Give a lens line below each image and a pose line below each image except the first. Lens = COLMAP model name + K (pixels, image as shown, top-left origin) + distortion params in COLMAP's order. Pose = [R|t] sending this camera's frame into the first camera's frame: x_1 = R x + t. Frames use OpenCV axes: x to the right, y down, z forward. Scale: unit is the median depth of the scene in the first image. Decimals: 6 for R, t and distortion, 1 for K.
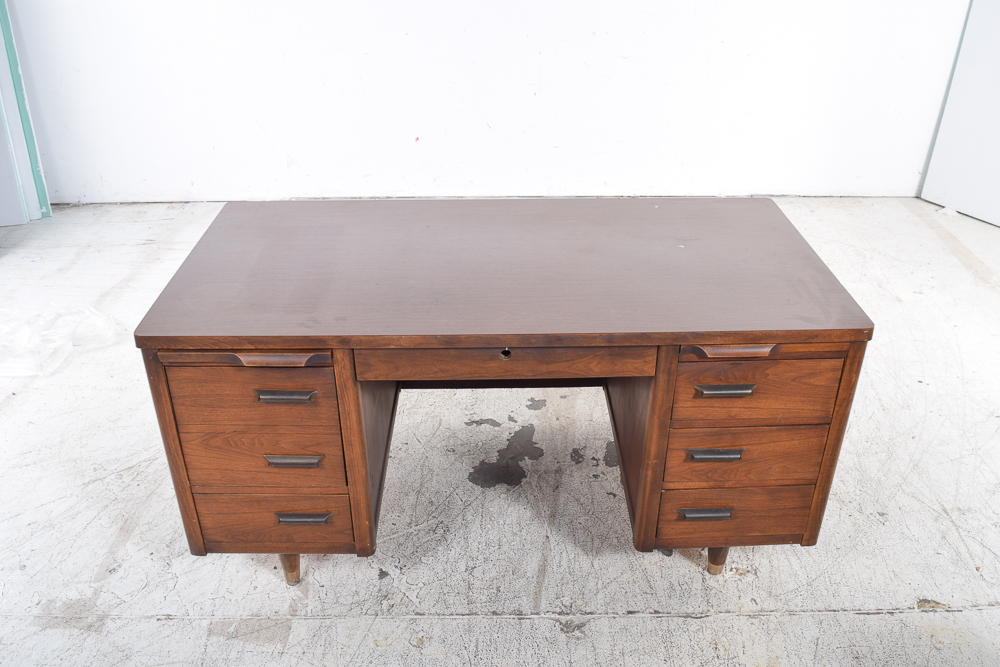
lens RADIAL K [[865.2, 0, 500.5], [0, 865.2, 328.1], [0, 0, 1]] dist [-0.092401, 0.024966]
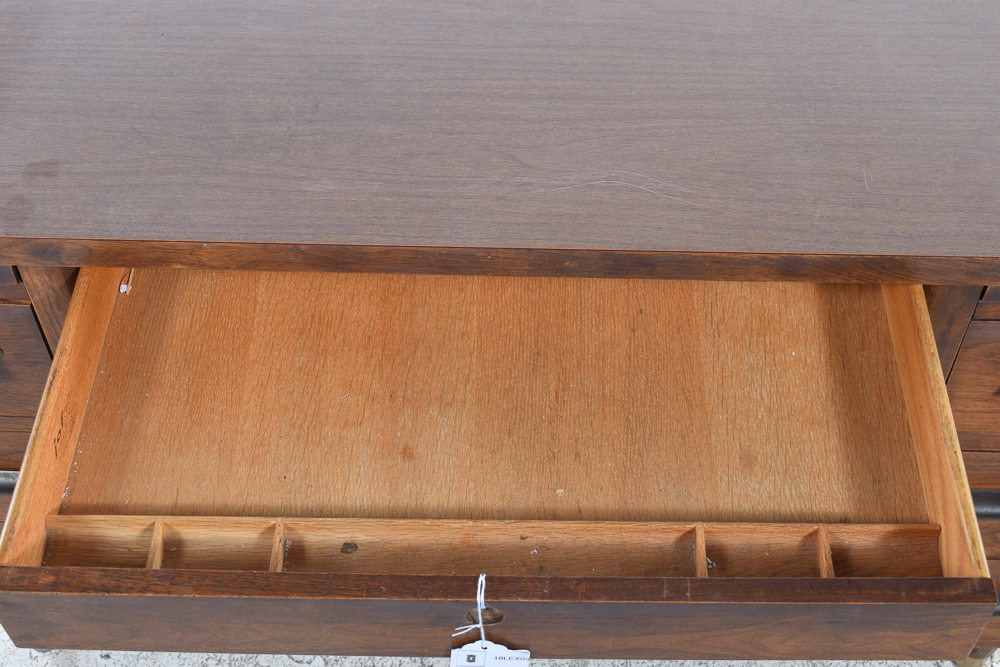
lens RADIAL K [[1405.8, 0, 495.6], [0, 1405.8, 331.1], [0, 0, 1]] dist [-0.032348, 0.000000]
pose [[0.998817, 0.035220, -0.033517, 0.023179], [-0.021325, 0.936879, 0.349002, -0.136310], [0.043693, -0.347874, 0.936523, 0.381793]]
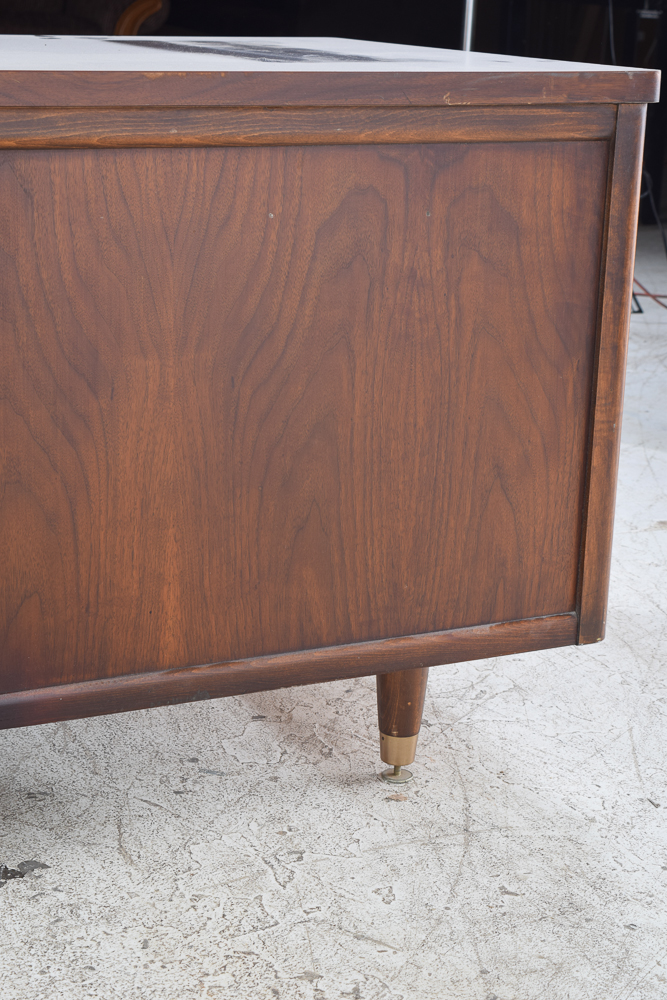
lens RADIAL K [[1891.8, 0, 330.0], [0, 1891.8, 502.3], [0, 0, 1]] dist [0.033348, 0.000000]
pose [[-0.907971, 0.089208, -0.409427, 0.173498], [-0.227302, 0.715981, 0.660080, -0.594200], [0.352026, 0.692397, -0.629813, 1.833946]]
